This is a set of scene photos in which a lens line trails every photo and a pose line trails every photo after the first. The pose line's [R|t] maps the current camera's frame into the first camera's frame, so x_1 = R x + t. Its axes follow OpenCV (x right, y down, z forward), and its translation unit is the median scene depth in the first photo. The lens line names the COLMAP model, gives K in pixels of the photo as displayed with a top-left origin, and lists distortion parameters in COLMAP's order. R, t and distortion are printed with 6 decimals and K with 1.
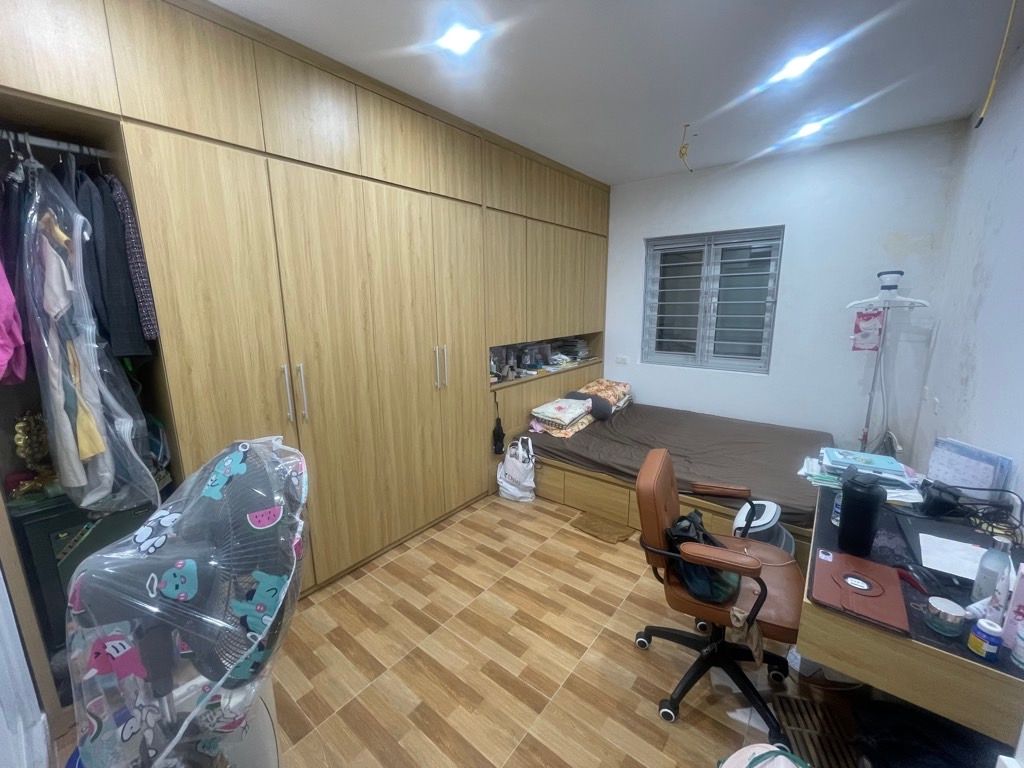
lens RADIAL K [[413.5, 0, 510.7], [0, 413.5, 386.1], [0, 0, 1]] dist [-0.005988, 0.002781]
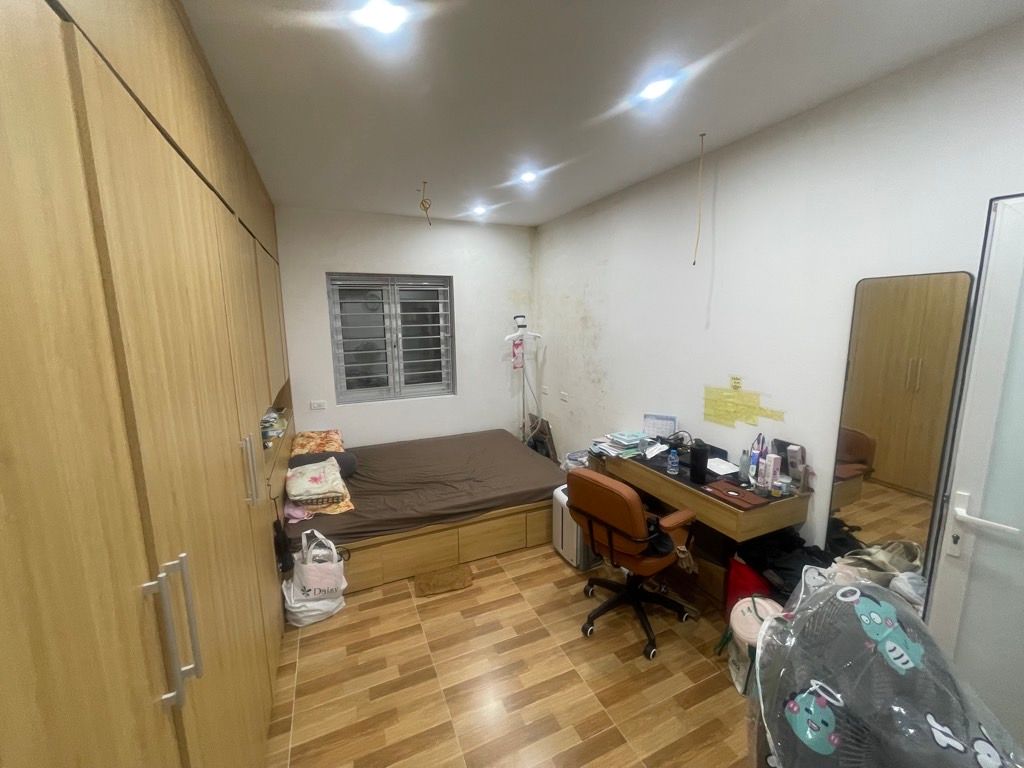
lens RADIAL K [[413.5, 0, 510.8], [0, 413.5, 388.7], [0, 0, 1]] dist [-0.005988, 0.002781]
pose [[0.456991, -0.148960, 0.876909, -0.426308], [0.189311, 0.979578, 0.067743, -0.112091], [-0.869092, 0.135050, 0.475858, 0.309039]]
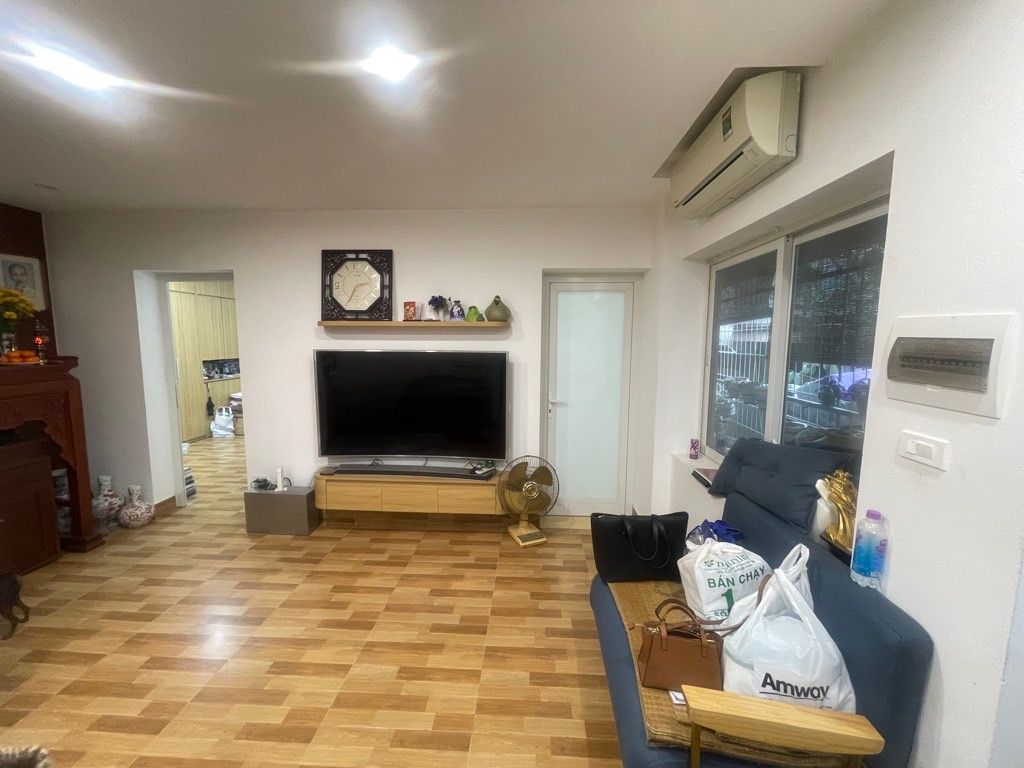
lens RADIAL K [[413.5, 0, 502.6], [0, 413.5, 380.5], [0, 0, 1]] dist [-0.005988, 0.002781]
pose [[0.816570, -0.047843, 0.575261, -0.017883], [0.106066, 0.992028, -0.068054, 0.283046], [-0.567418, 0.116587, 0.815134, -1.395908]]
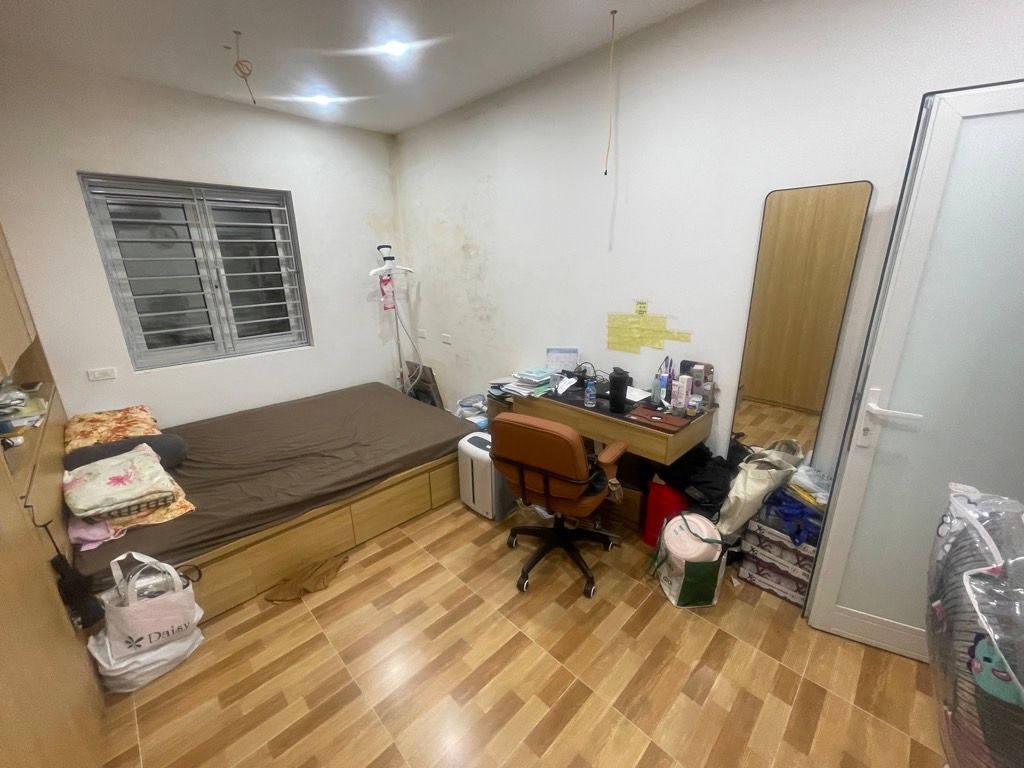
lens RADIAL K [[413.5, 0, 512.1], [0, 413.5, 386.6], [0, 0, 1]] dist [-0.005988, 0.002781]
pose [[0.111669, -0.284523, 0.952143, -0.341873], [0.216878, 0.942017, 0.256062, -0.099020], [-0.969791, 0.177904, 0.166901, 0.437704]]
